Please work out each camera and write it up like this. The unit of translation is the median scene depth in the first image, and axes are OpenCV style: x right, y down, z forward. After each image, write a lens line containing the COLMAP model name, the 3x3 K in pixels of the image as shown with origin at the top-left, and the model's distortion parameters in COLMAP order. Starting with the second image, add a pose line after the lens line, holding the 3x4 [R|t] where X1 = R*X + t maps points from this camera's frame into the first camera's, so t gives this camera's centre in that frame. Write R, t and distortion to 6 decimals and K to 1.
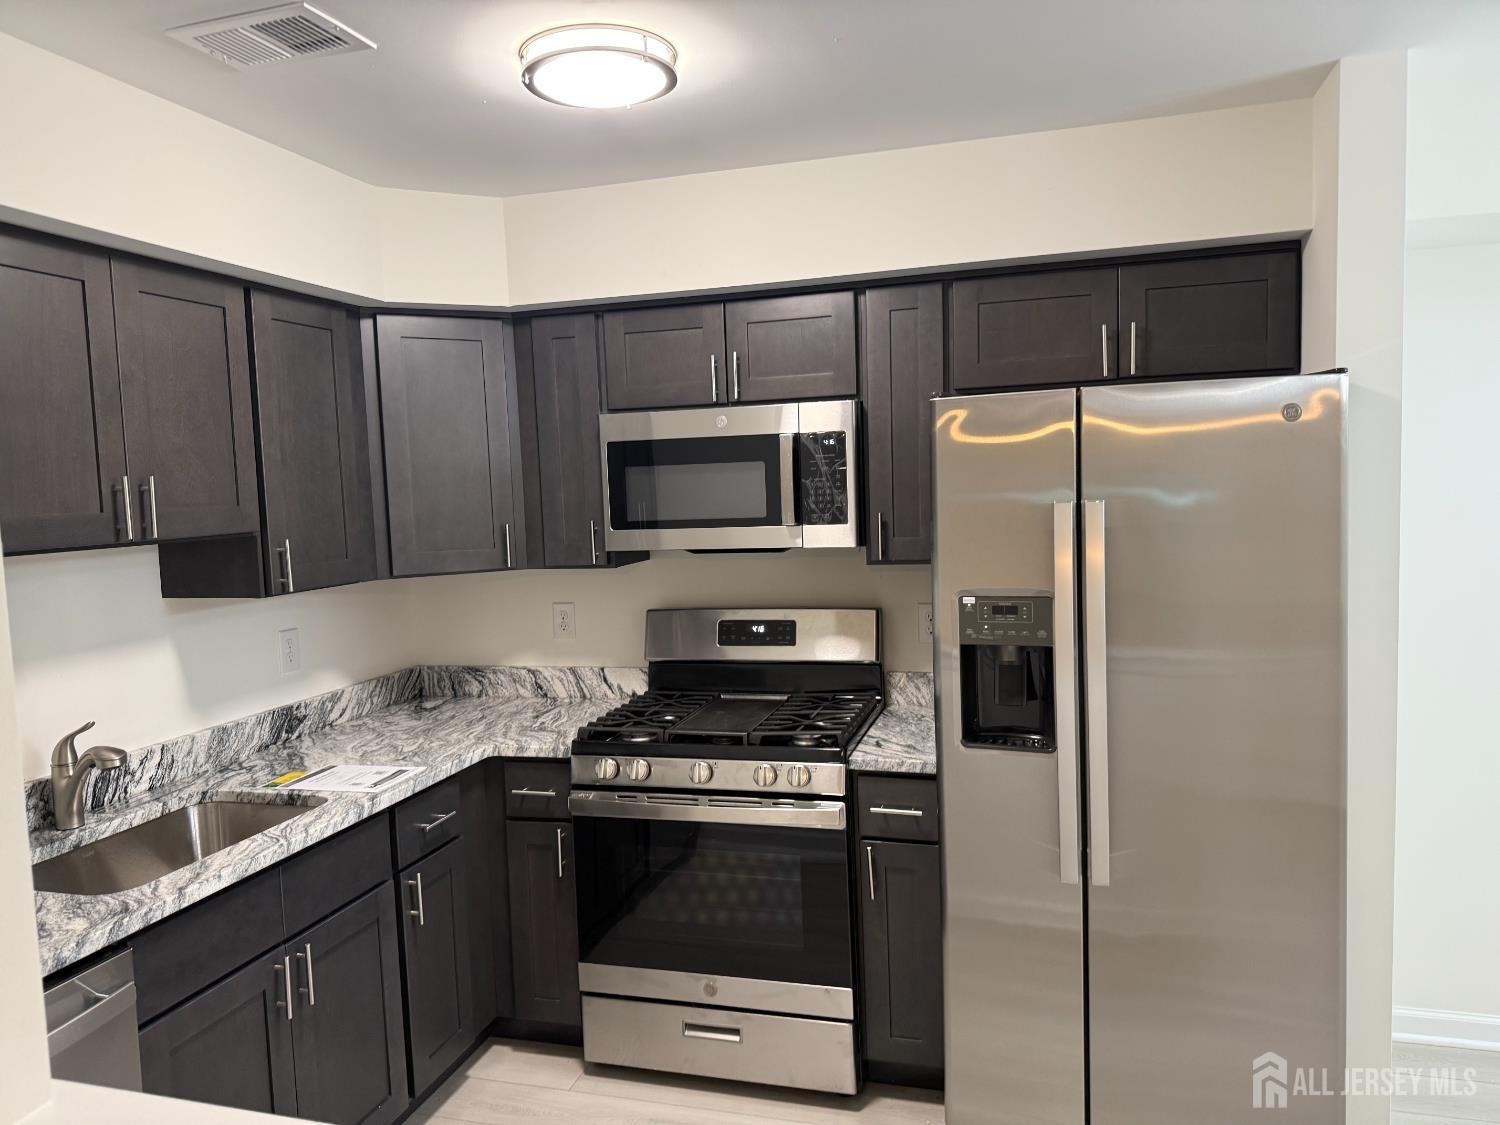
lens RADIAL K [[1050.9, 0, 750.5], [0, 1050.9, 573.6], [0, 0, 1]] dist [0.112257, -0.198268]
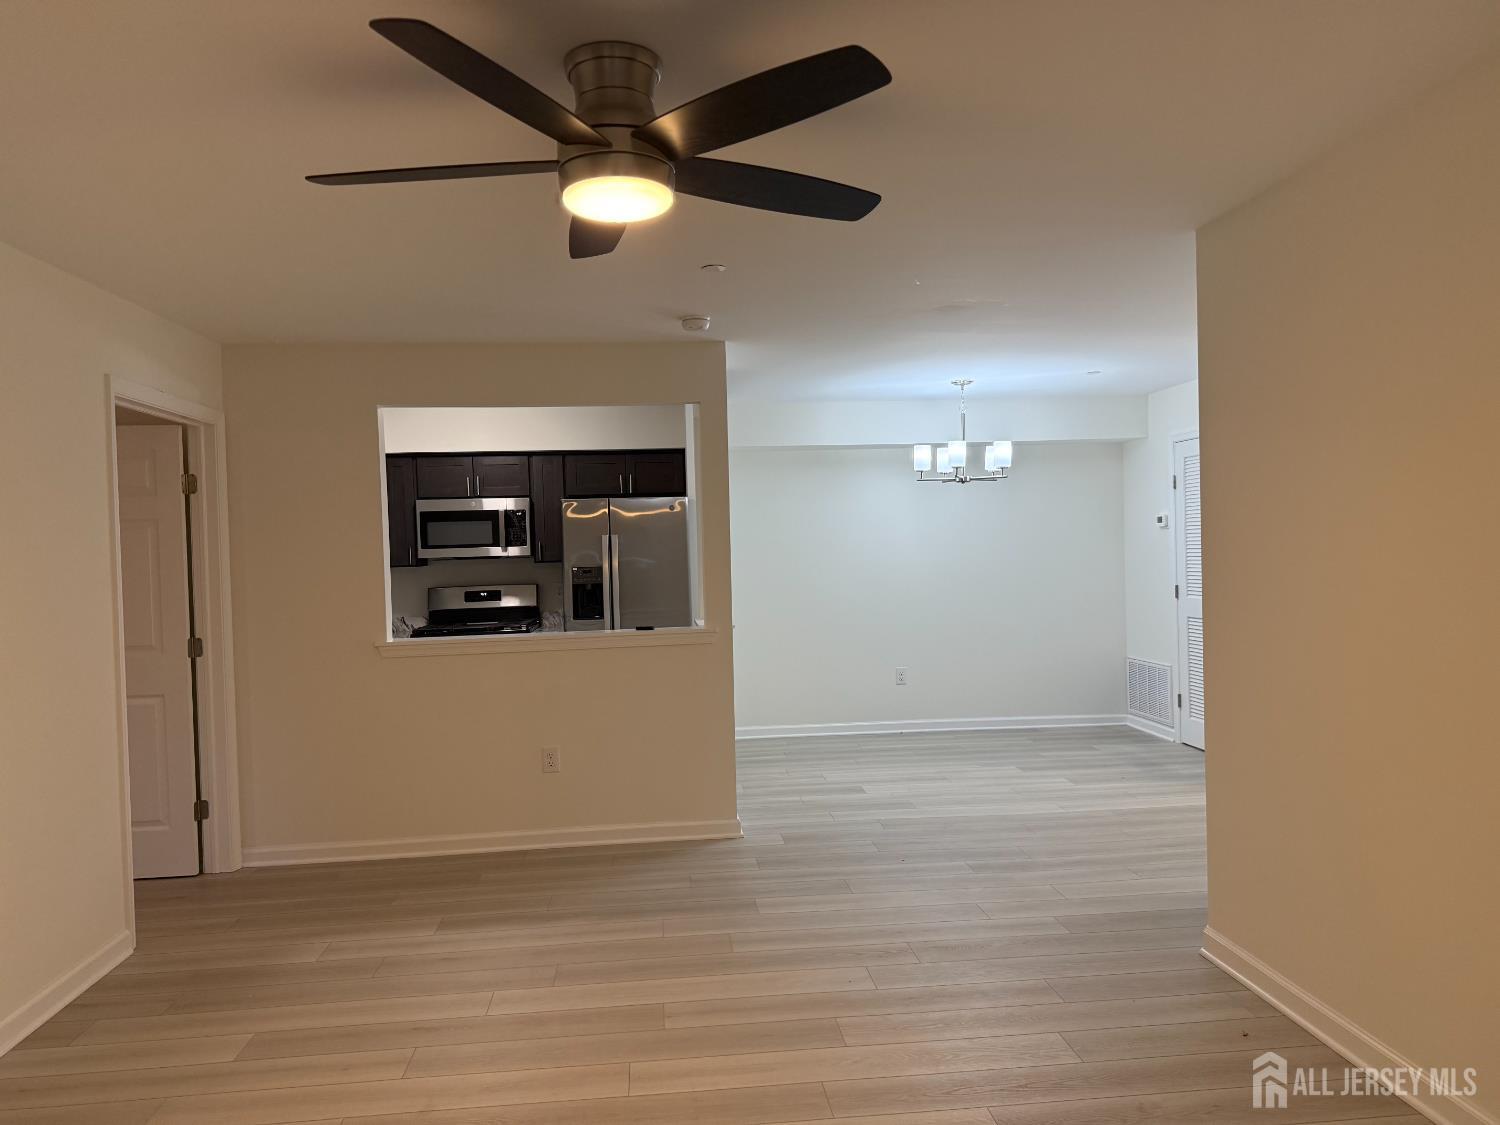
lens RADIAL K [[1050.9, 0, 750.5], [0, 1050.9, 573.6], [0, 0, 1]] dist [0.112257, -0.198268]
pose [[0.932367, 0.003391, 0.361497, -0.330820], [0.024143, 0.997139, -0.071624, 0.218058], [-0.360705, 0.075507, 0.929618, -1.581471]]
